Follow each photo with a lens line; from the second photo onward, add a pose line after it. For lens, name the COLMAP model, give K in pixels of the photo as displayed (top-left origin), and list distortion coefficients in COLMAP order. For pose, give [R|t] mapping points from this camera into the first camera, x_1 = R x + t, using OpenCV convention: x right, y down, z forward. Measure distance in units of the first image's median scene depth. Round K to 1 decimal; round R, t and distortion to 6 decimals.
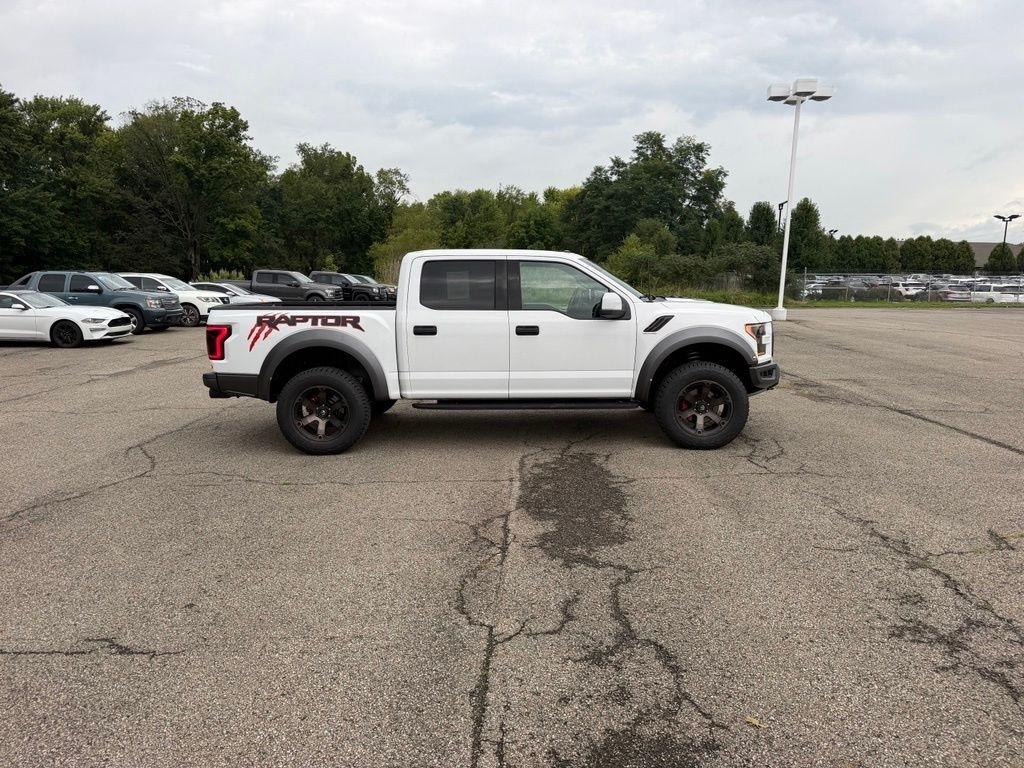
lens RADIAL K [[723.6, 0, 513.6], [0, 723.6, 386.2], [0, 0, 1]] dist [0.023804, -0.019013]
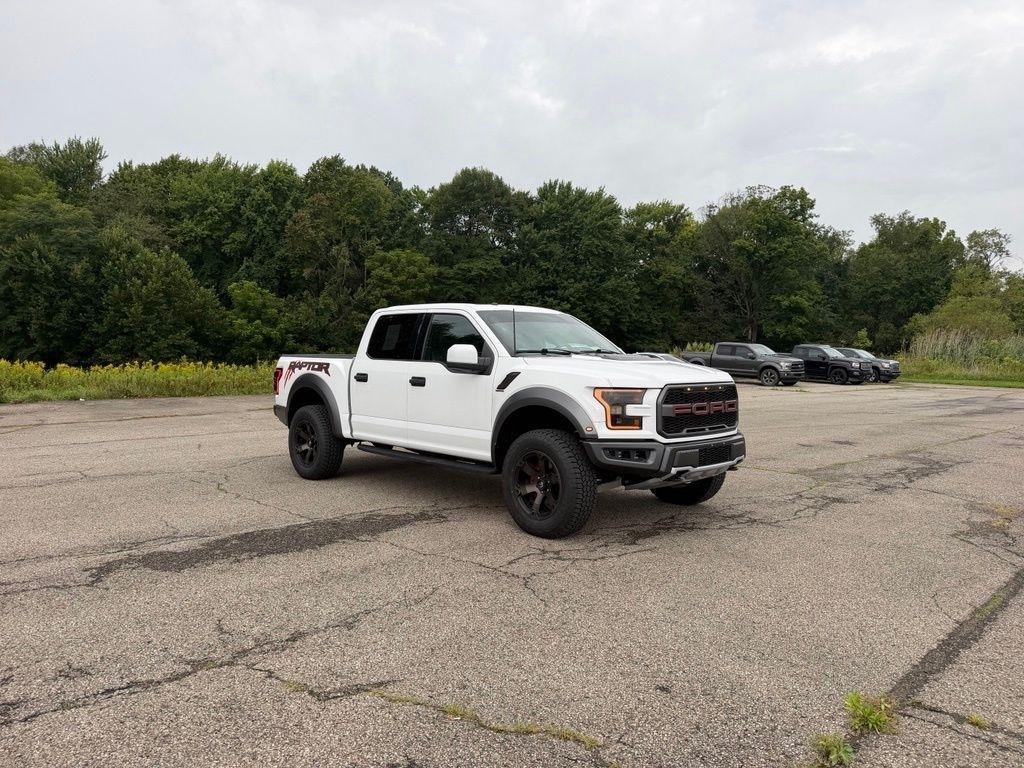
lens RADIAL K [[723.6, 0, 510.9], [0, 723.6, 387.4], [0, 0, 1]] dist [0.023804, -0.019013]
pose [[0.702430, 0.048802, -0.710078, 0.125463], [-0.122035, 0.991131, -0.052604, -0.004972], [0.701213, 0.123605, 0.702155, 0.059864]]
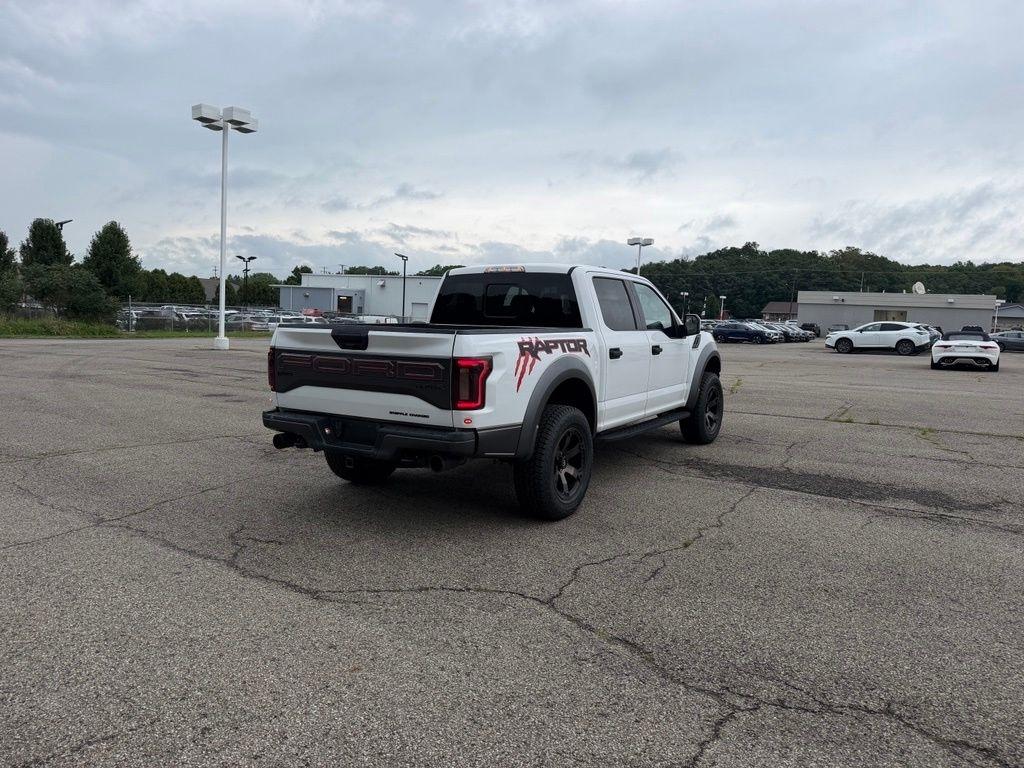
lens RADIAL K [[723.6, 0, 513.8], [0, 723.6, 384.4], [0, 0, 1]] dist [0.023804, -0.019013]
pose [[0.511943, -0.069973, 0.856165, -0.148364], [0.108985, 0.993914, 0.016063, -0.010324], [-0.852078, 0.085086, 0.516453, 0.098797]]
